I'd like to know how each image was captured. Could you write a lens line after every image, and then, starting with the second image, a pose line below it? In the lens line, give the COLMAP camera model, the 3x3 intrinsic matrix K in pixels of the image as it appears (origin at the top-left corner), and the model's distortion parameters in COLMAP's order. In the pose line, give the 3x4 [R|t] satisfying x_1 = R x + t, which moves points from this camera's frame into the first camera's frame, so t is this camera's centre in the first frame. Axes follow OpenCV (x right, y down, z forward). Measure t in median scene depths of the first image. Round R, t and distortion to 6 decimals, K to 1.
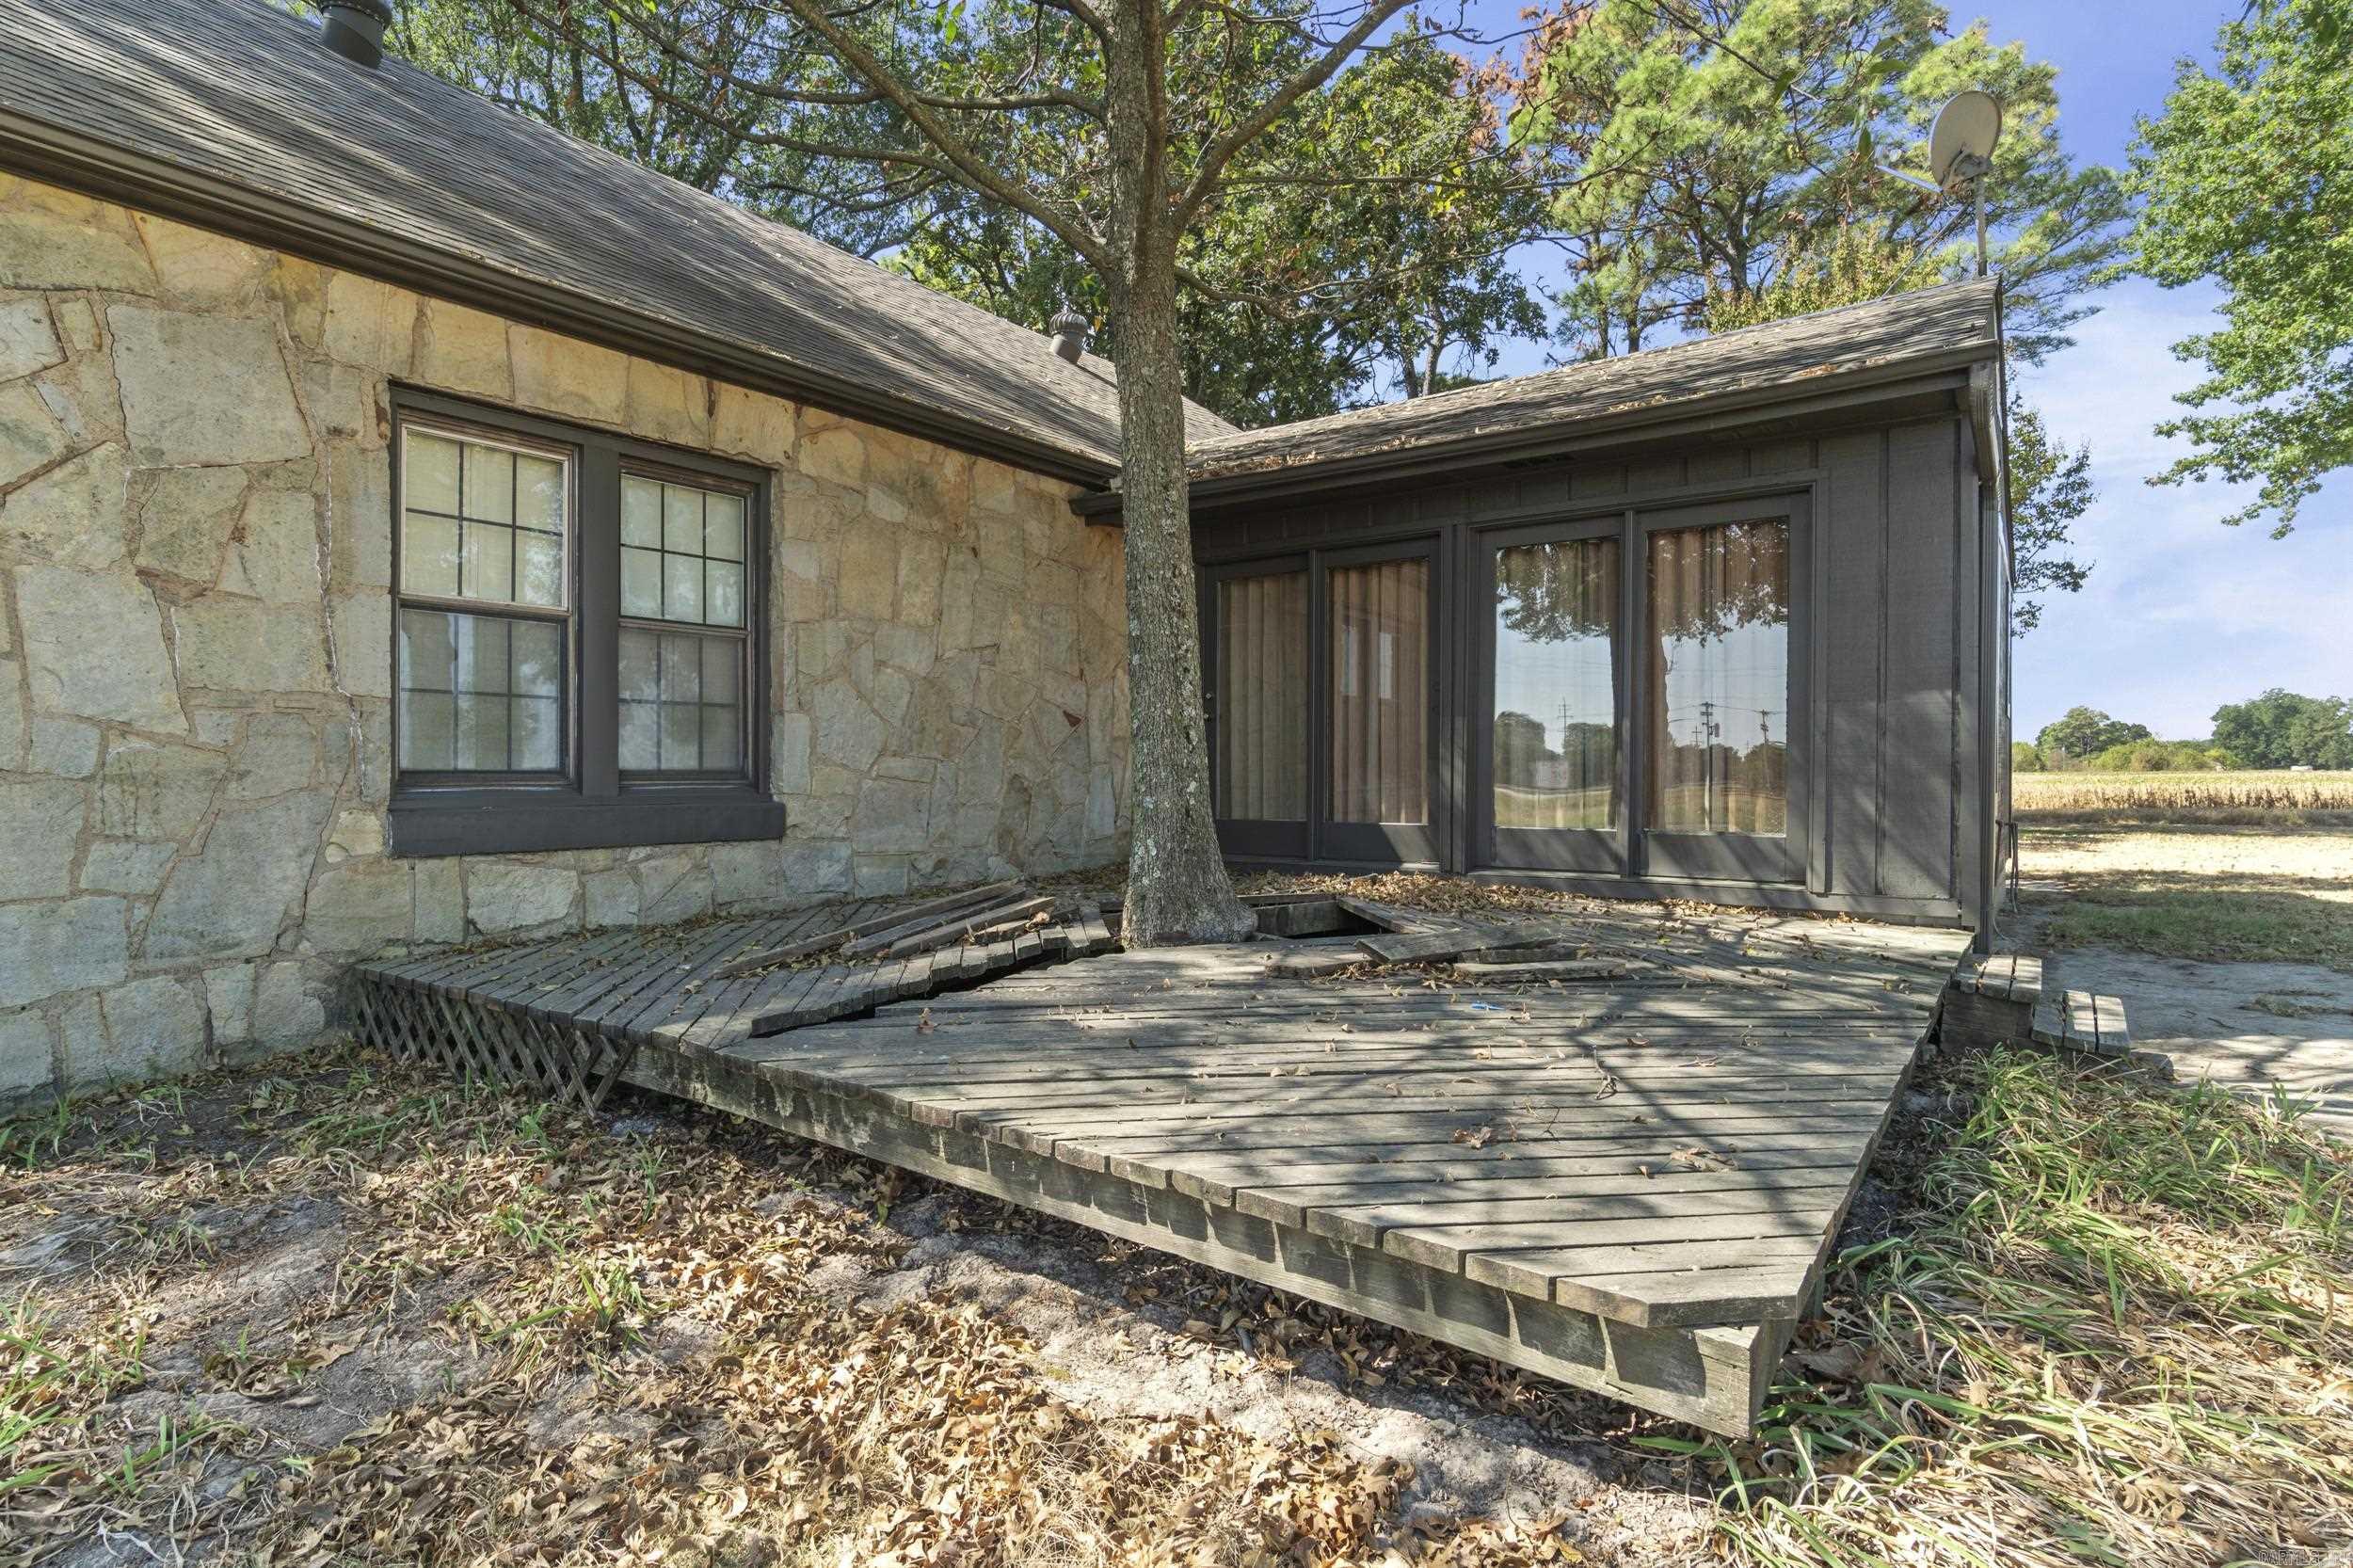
lens RADIAL K [[1216.7, 0, 1159.9], [0, 1216.7, 769.9], [0, 0, 1]] dist [0.000073, 0.000286]
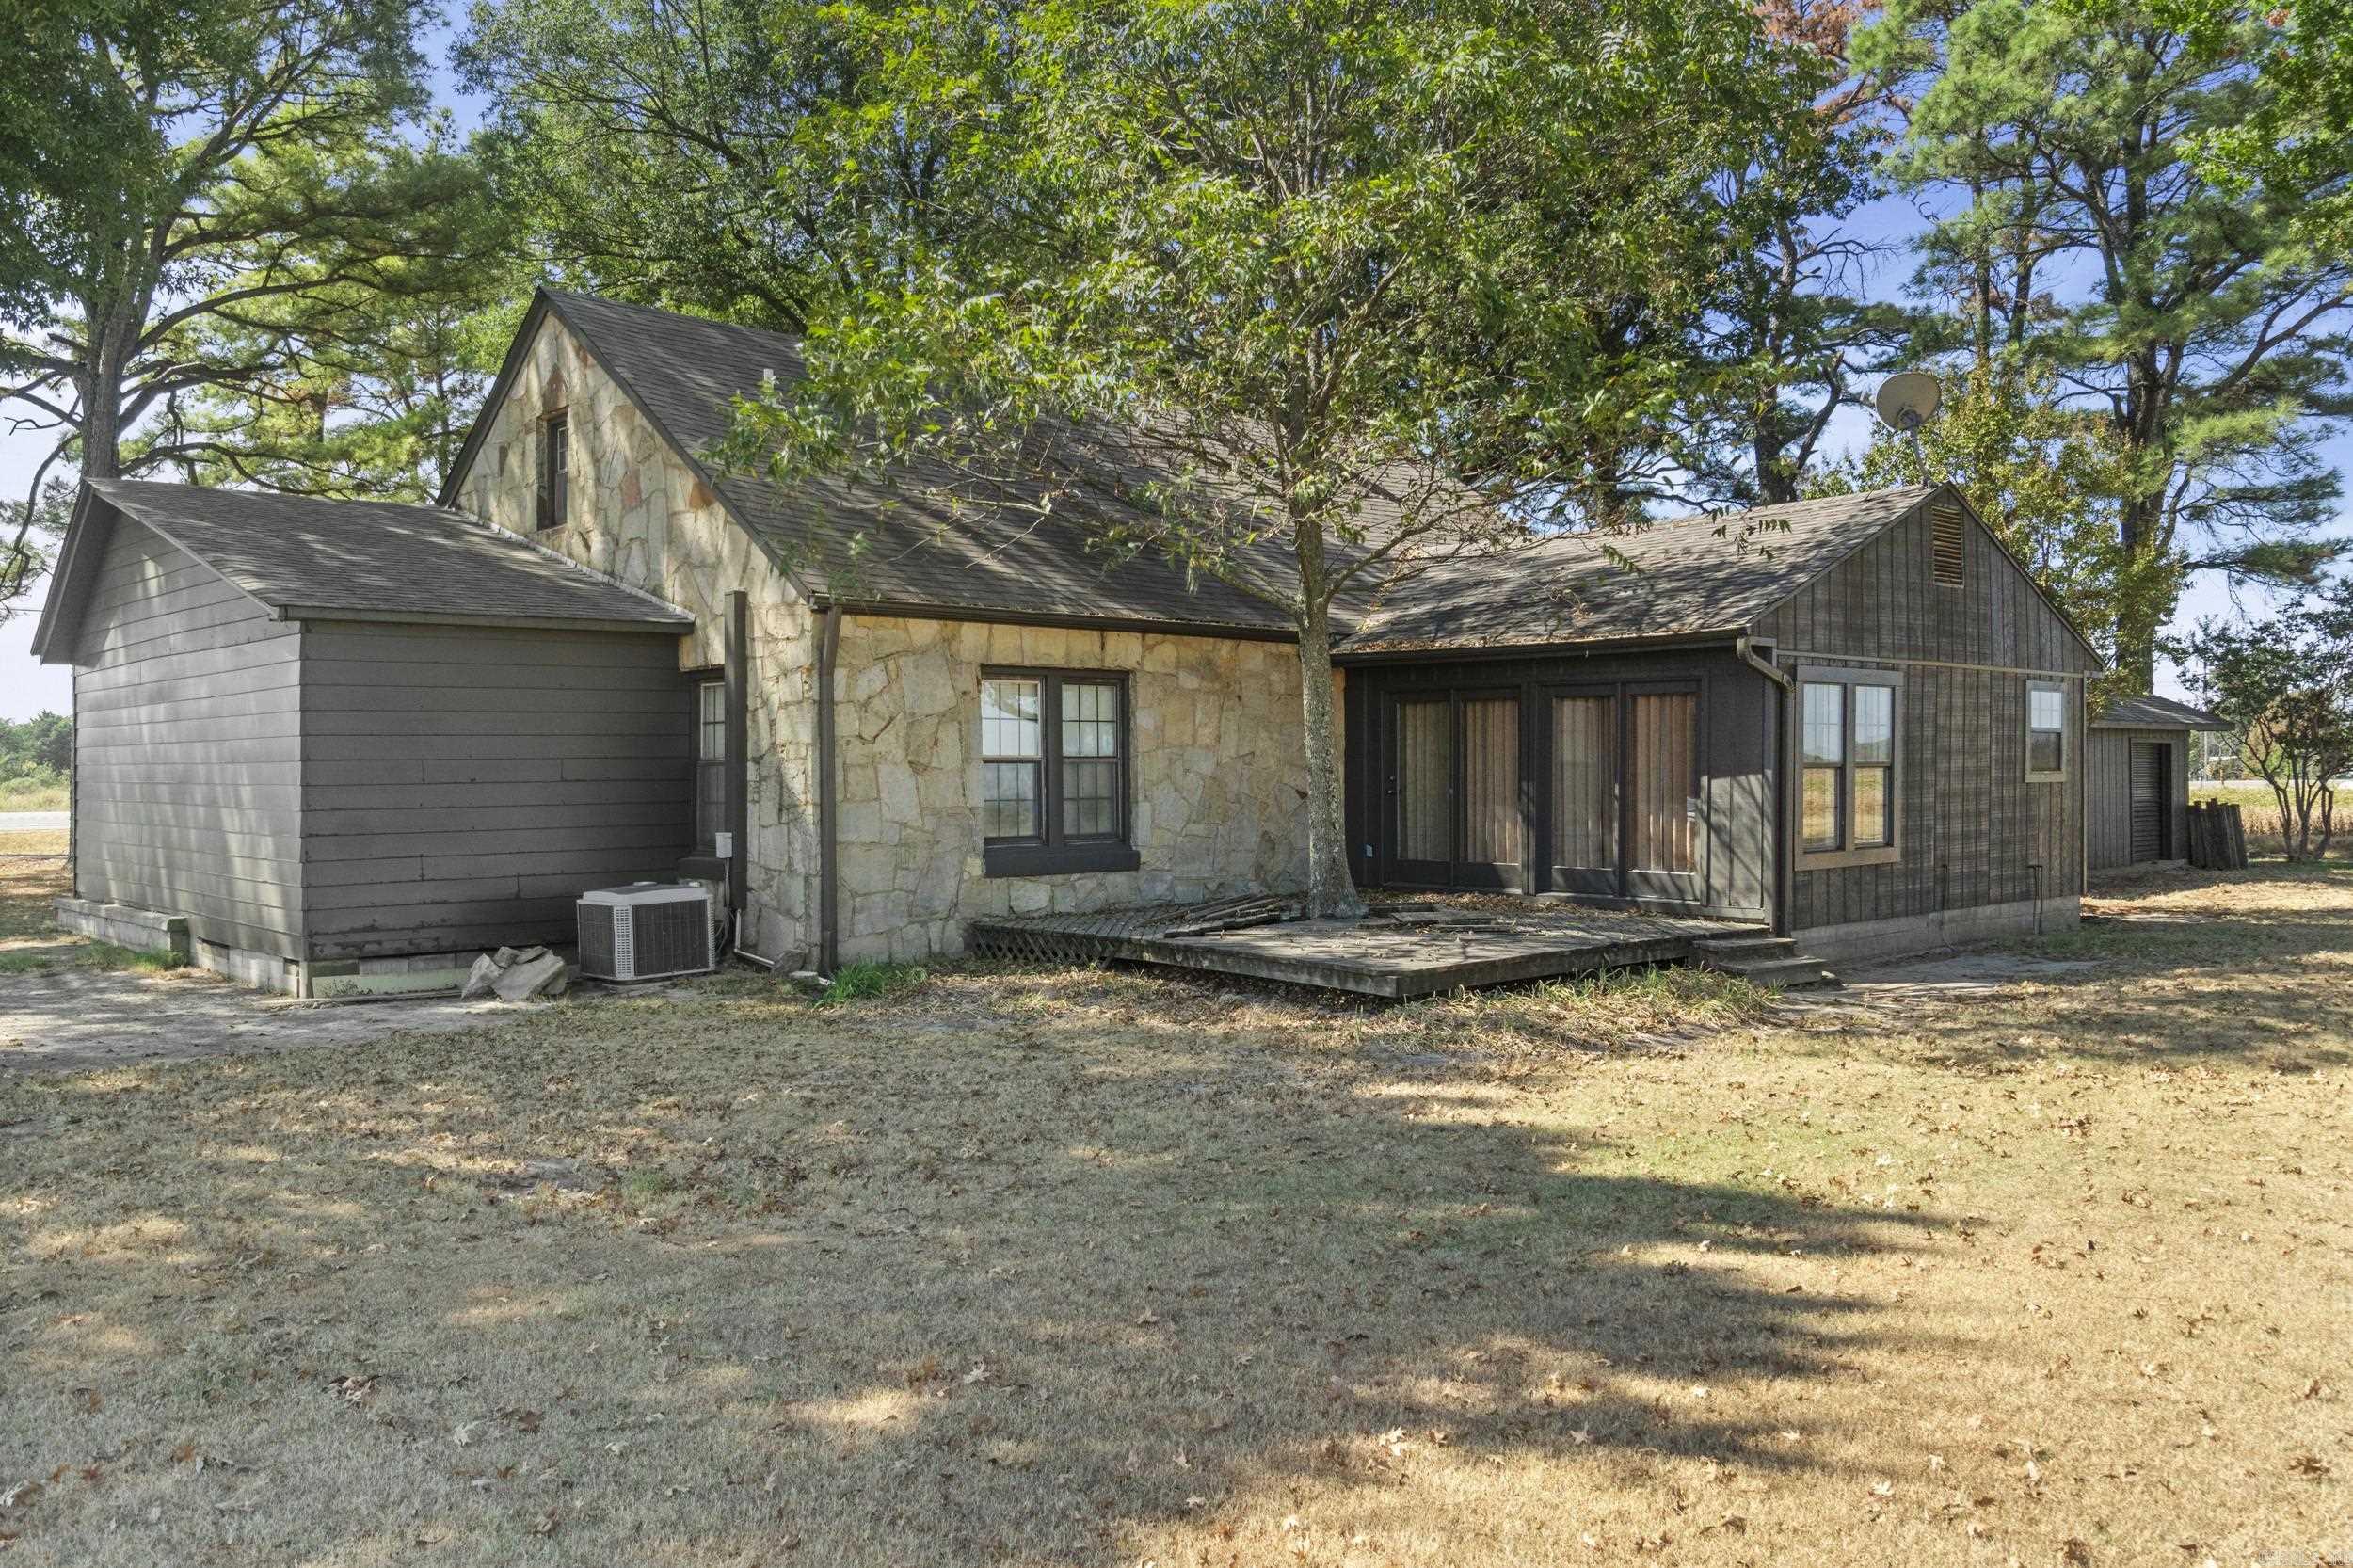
lens RADIAL K [[1834.6, 0, 1162.9], [0, 1834.6, 783.4], [0, 0, 1]] dist [0.014198, 0.001453]
pose [[0.981103, -0.000423, -0.193484, 0.286393], [0.002954, 0.999914, 0.012793, -0.117363], [0.193462, -0.013123, 0.981020, -1.839556]]
